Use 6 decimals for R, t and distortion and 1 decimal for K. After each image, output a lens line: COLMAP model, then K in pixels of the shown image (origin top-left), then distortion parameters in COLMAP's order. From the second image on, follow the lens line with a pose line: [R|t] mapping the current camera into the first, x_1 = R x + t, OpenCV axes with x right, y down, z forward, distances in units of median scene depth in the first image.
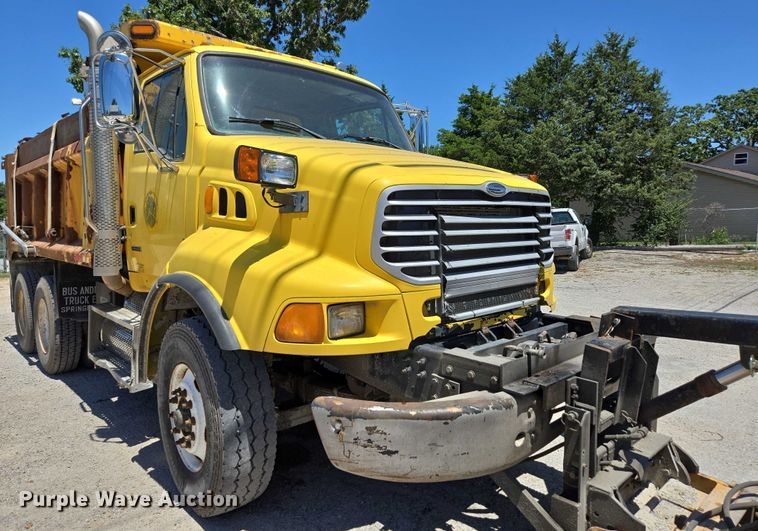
lens RADIAL K [[506.3, 0, 381.3], [0, 506.3, 250.1], [0, 0, 1]] dist [0.057232, -0.046942]
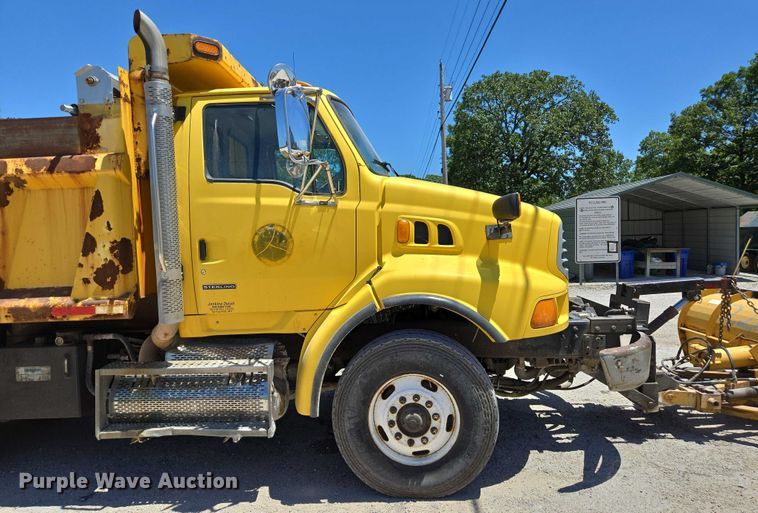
lens RADIAL K [[507.3, 0, 377.7], [0, 507.3, 247.6], [0, 0, 1]] dist [0.020765, -0.000818]
pose [[0.719010, -0.041037, 0.693787, -1.307002], [0.077238, 0.996790, -0.021086, -0.045050], [-0.690694, 0.068747, 0.719872, 0.226427]]
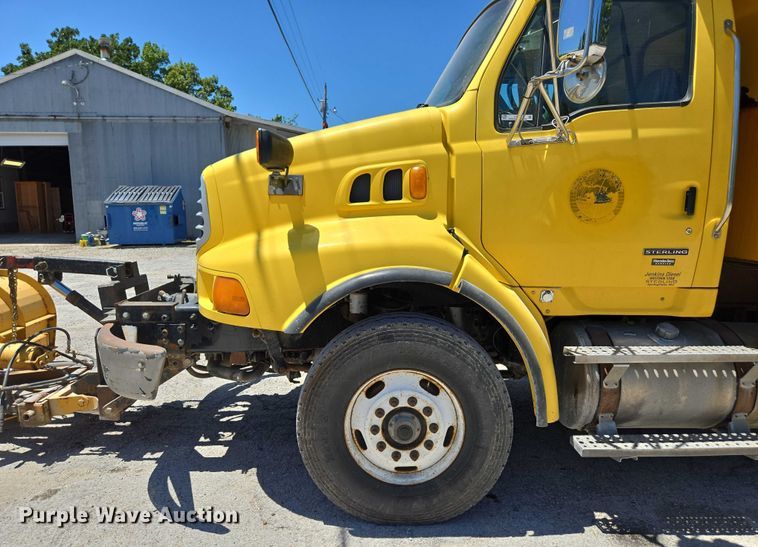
lens RADIAL K [[514.8, 0, 378.3], [0, 514.8, 280.5], [0, 0, 1]] dist [0.063826, -0.059592]
pose [[-0.651246, 0.107517, -0.751212, 0.996288], [-0.053690, 0.980904, 0.186938, -0.142117], [0.756965, 0.162075, -0.633037, 2.222664]]
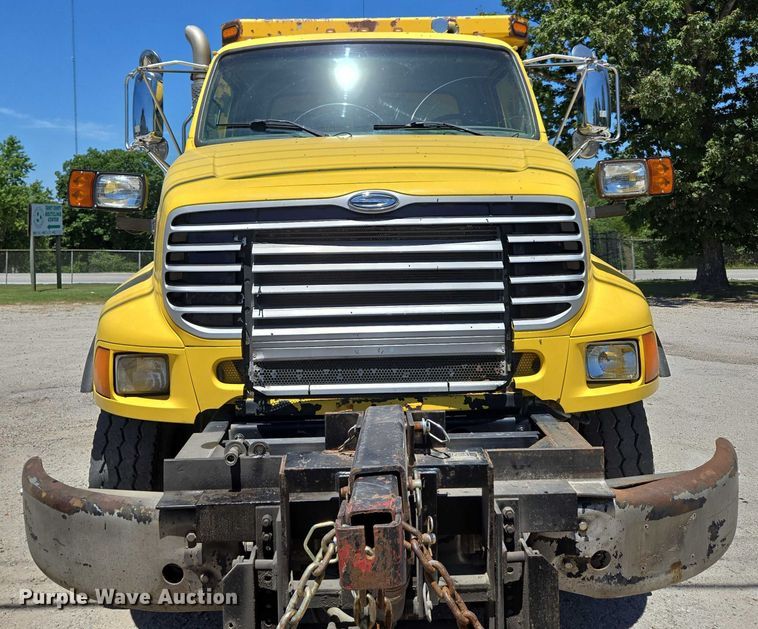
lens RADIAL K [[750.9, 0, 369.0], [0, 750.9, 204.1], [0, 0, 1]] dist [0.060749, -0.019362]
pose [[0.740530, -0.029692, -0.671367, 0.896925], [-0.025900, 0.997020, -0.072663, -0.047538], [0.671524, 0.071198, 0.737555, 0.290495]]
